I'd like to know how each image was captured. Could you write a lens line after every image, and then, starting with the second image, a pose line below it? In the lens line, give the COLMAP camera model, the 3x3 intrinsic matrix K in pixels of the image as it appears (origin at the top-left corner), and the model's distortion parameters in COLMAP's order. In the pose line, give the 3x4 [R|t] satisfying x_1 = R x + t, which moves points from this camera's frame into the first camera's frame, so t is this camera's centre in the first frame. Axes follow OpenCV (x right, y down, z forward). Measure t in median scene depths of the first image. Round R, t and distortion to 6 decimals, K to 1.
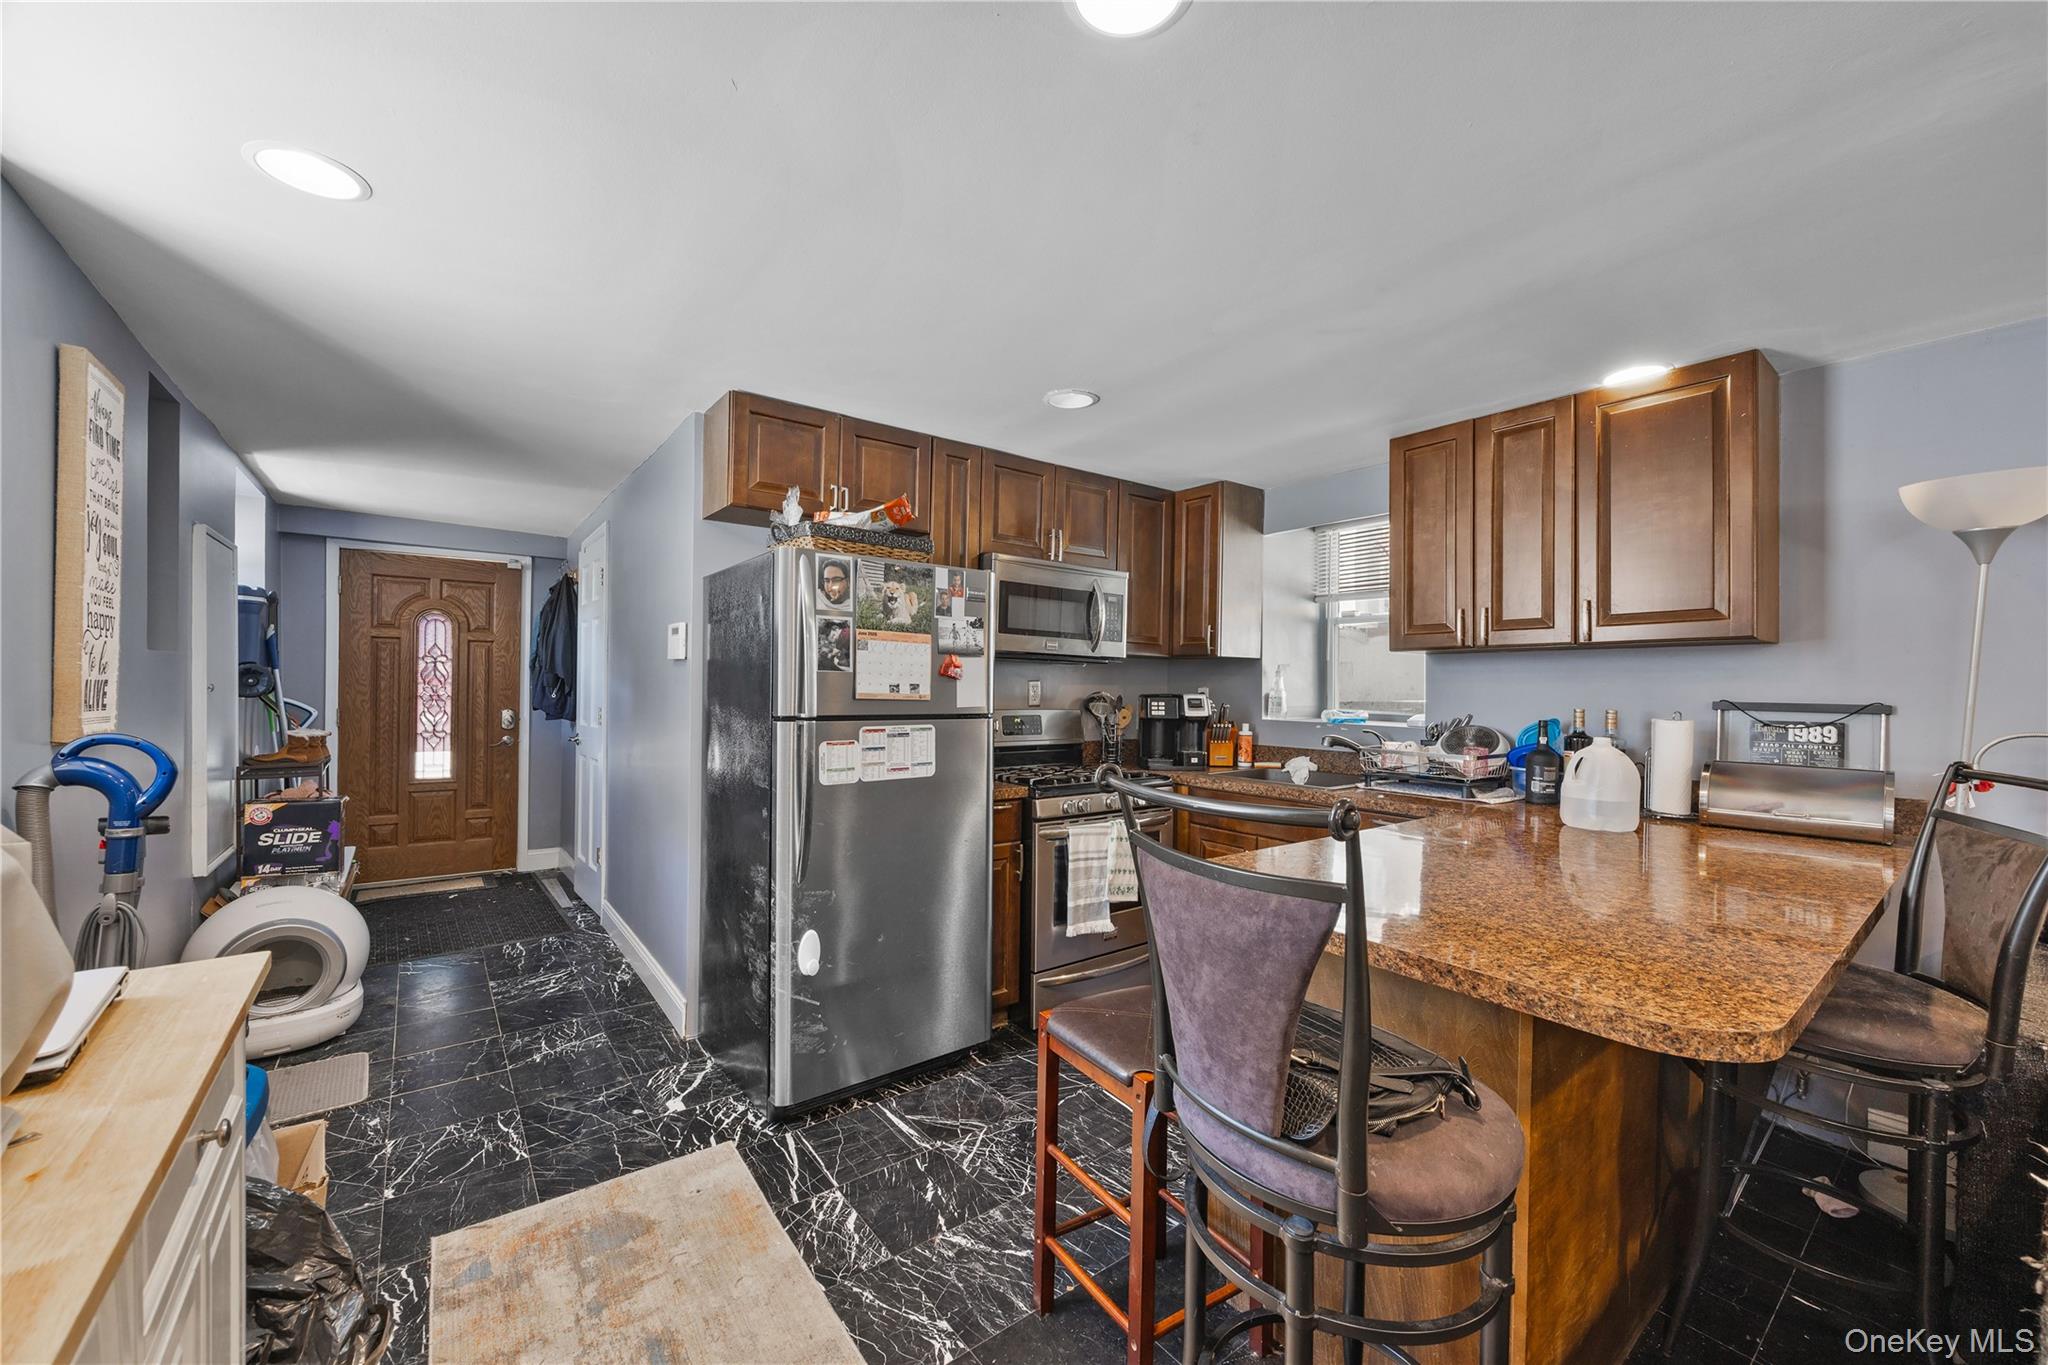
lens RADIAL K [[794.0, 0, 1007.8], [0, 794.0, 692.2], [0, 0, 1]] dist [-0.001110, -0.000775]
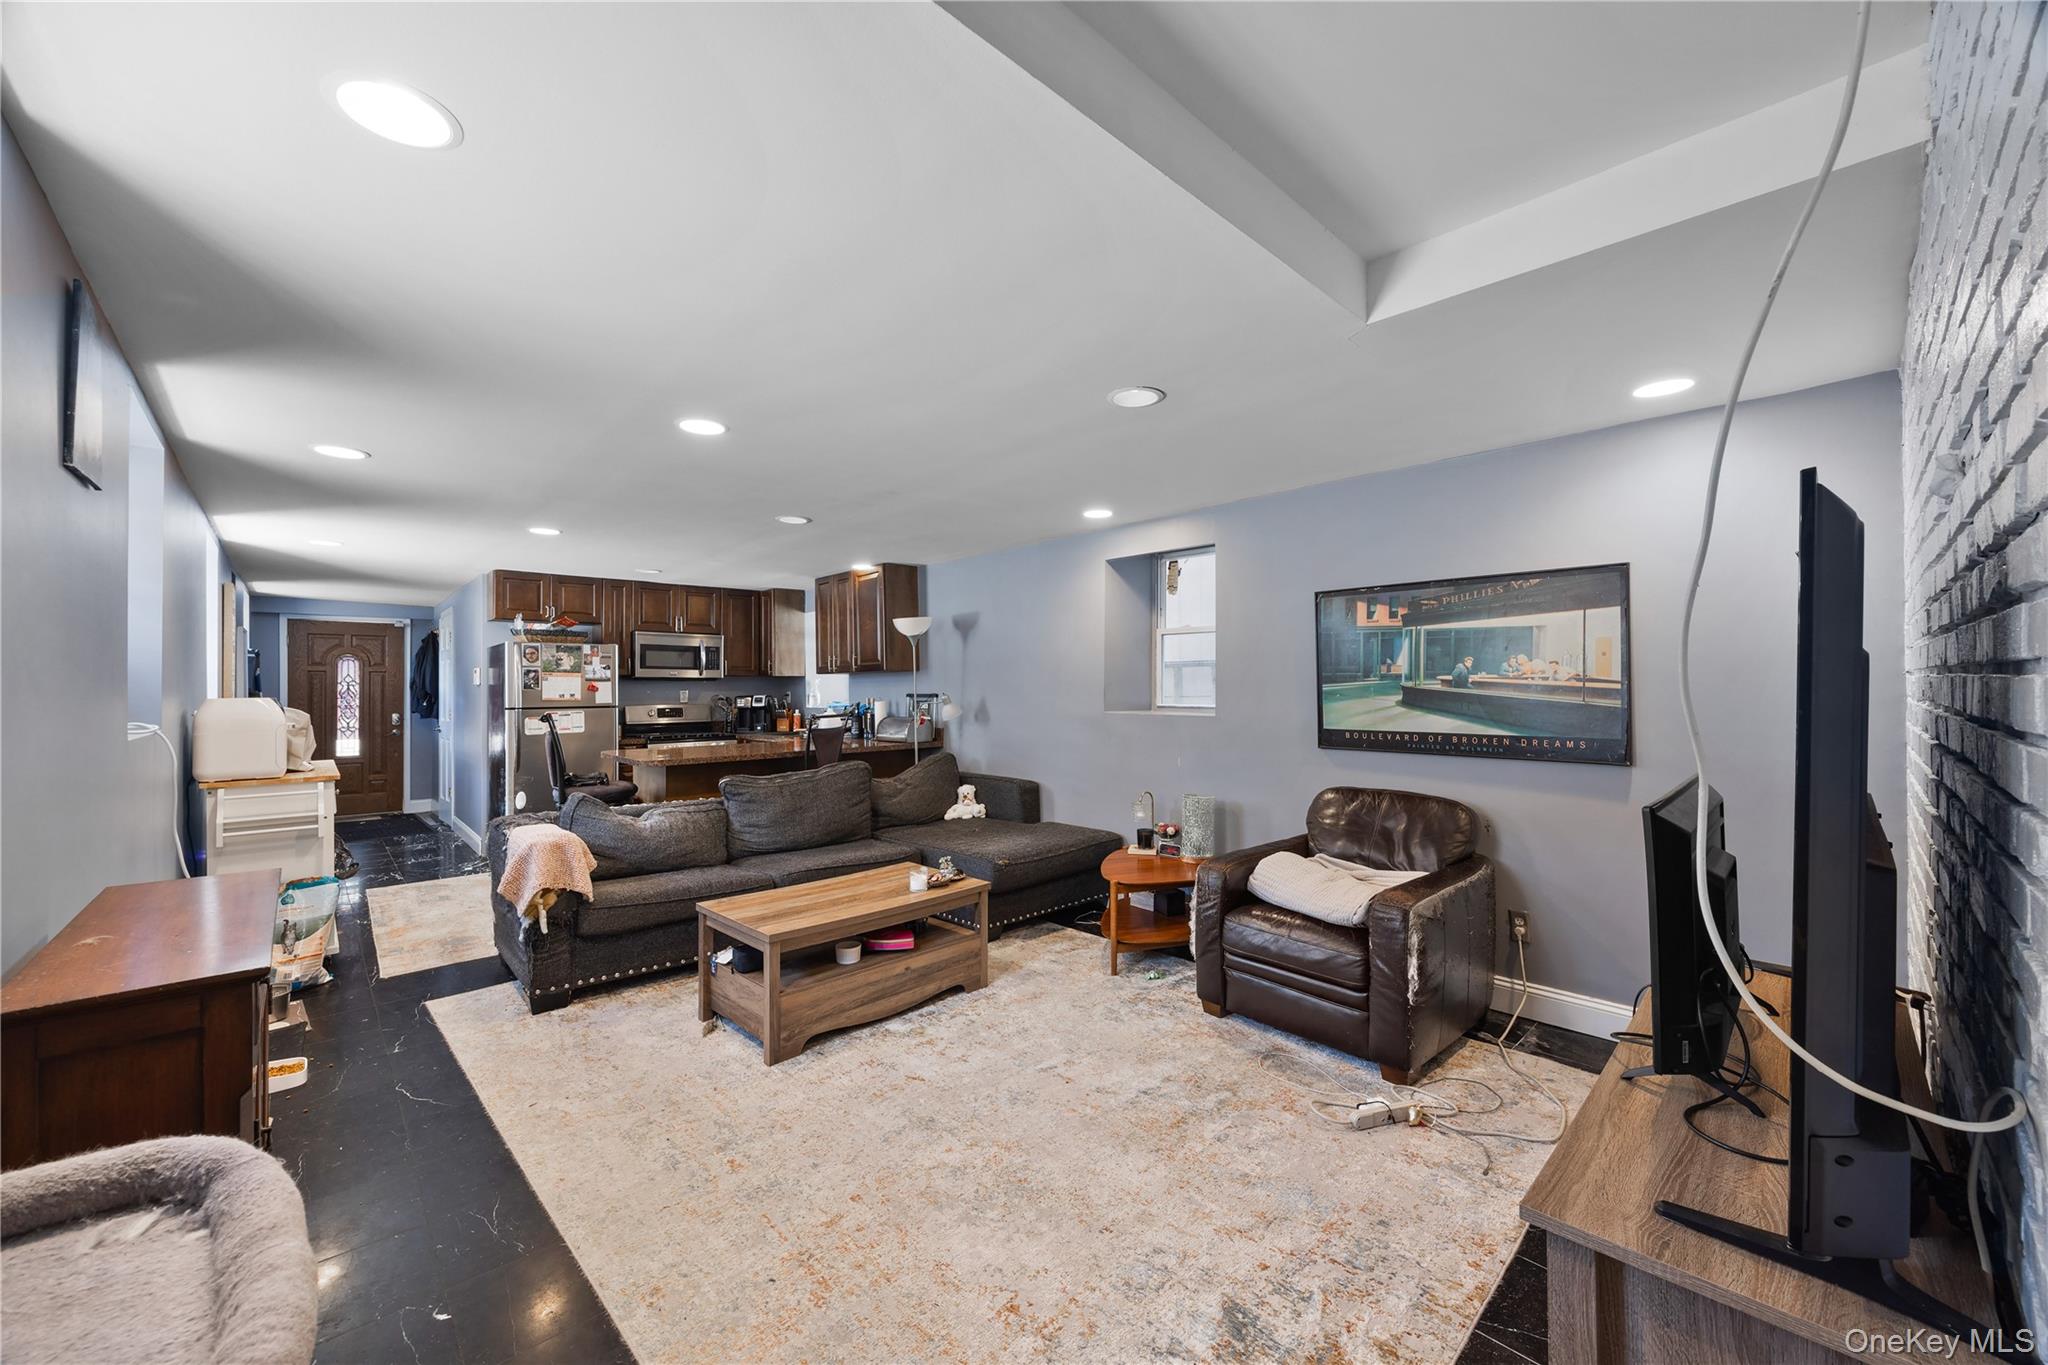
lens RADIAL K [[794.0, 0, 1004.0], [0, 794.0, 682.9], [0, 0, 1]] dist [-0.001110, -0.000775]
pose [[0.995855, -0.020689, 0.088569, 0.898268], [0.021918, 0.999676, -0.012929, 0.015160], [-0.088273, 0.014816, 0.995986, -1.400978]]
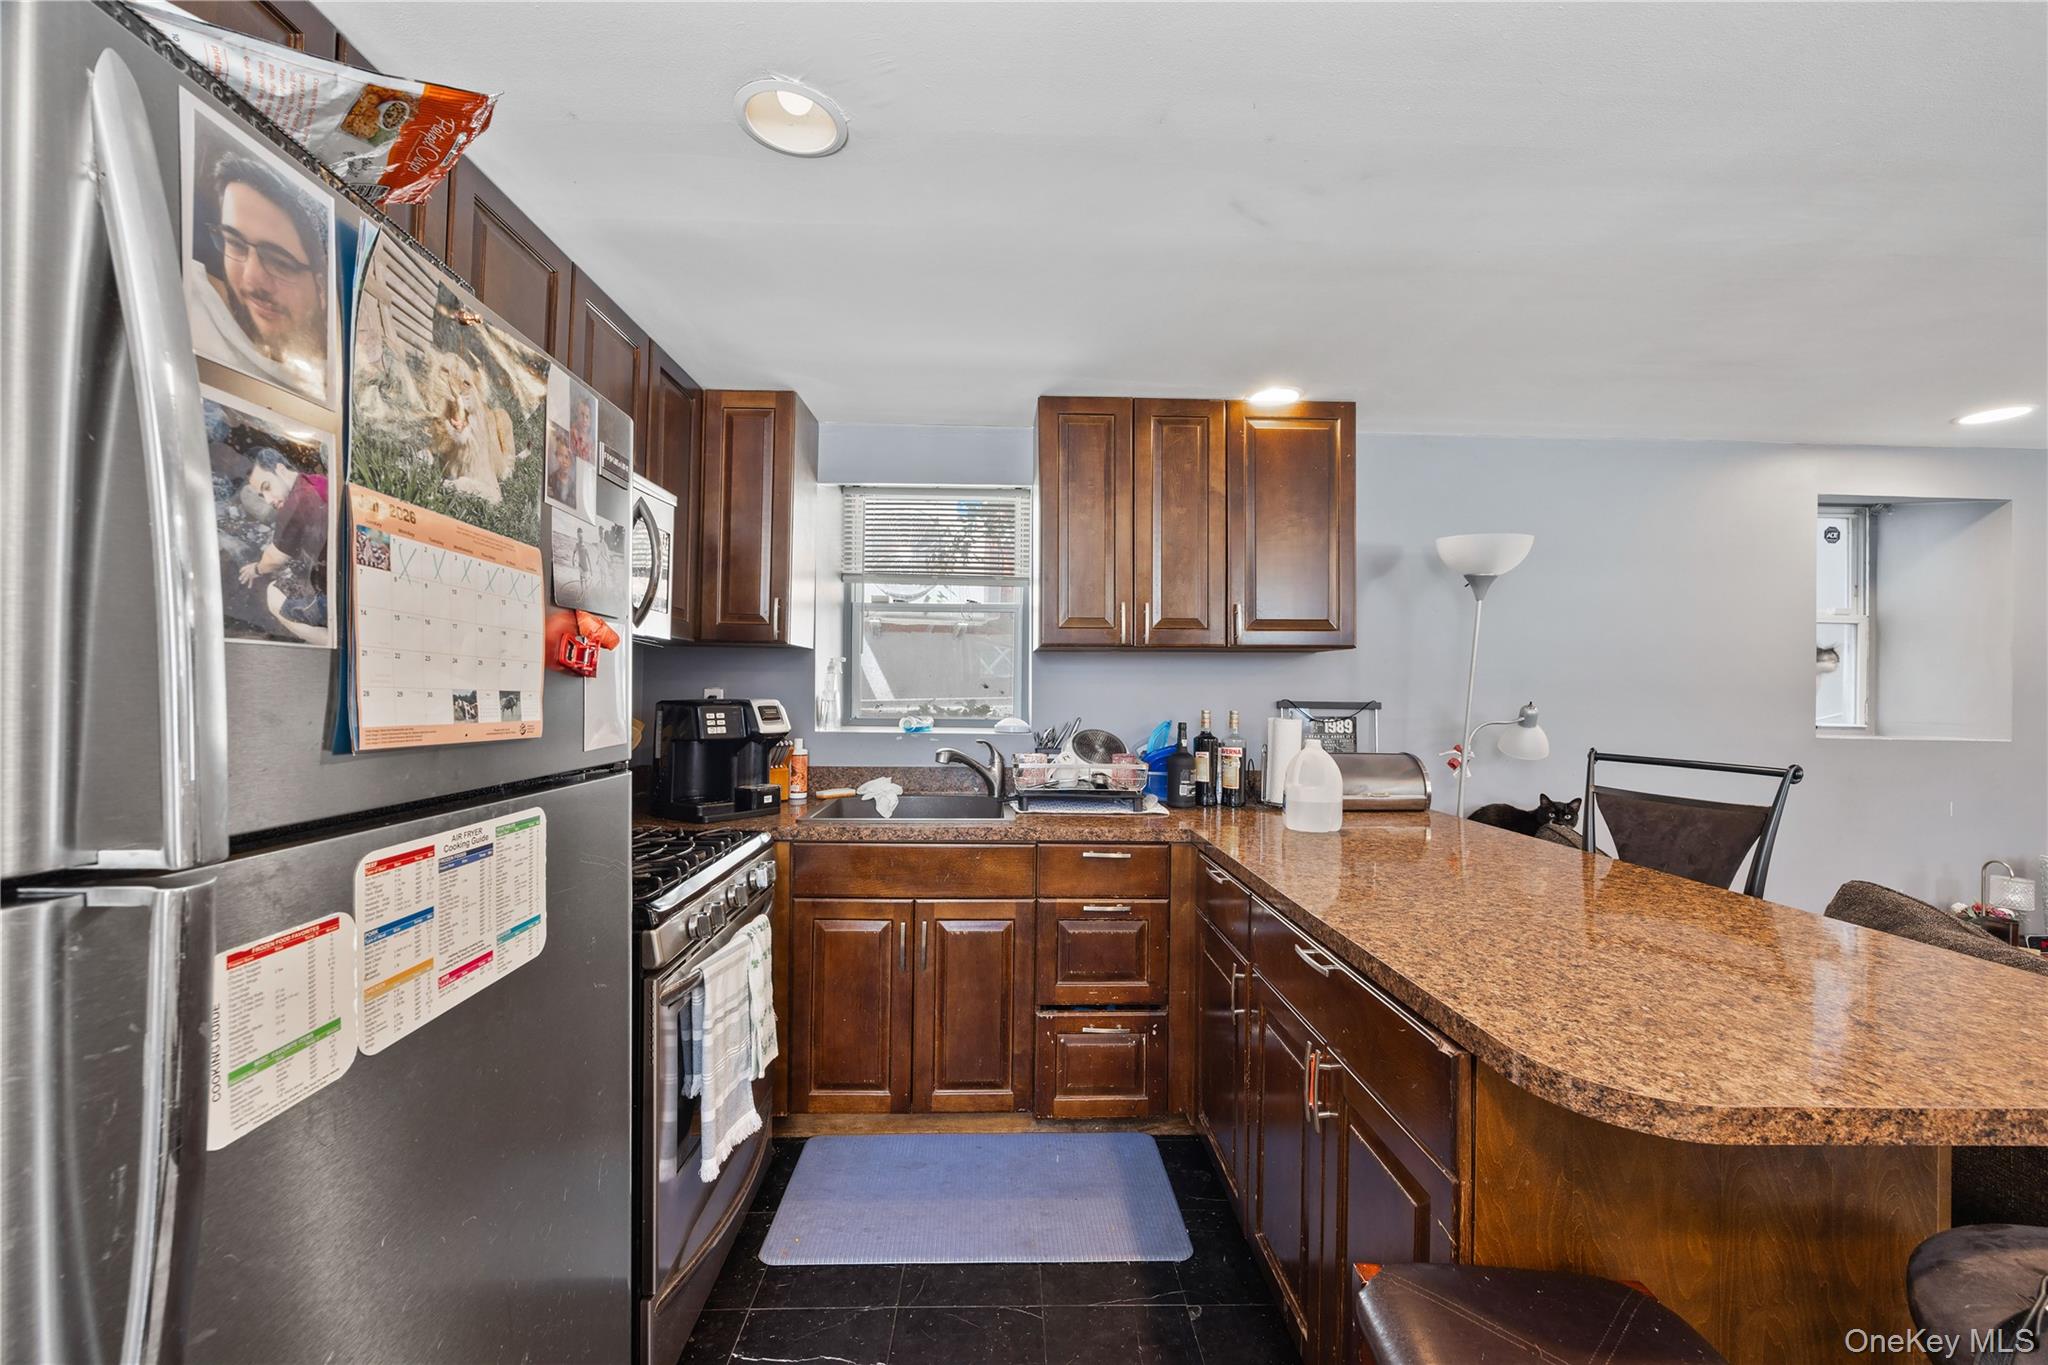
lens RADIAL K [[794.0, 0, 1027.5], [0, 794.0, 682.7], [0, 0, 1]] dist [-0.001110, -0.000775]
pose [[0.579122, 0.000873, 0.815240, -0.238866], [0.003987, 0.999984, -0.003903, -0.010752], [-0.815231, 0.005511, 0.579110, 0.581138]]
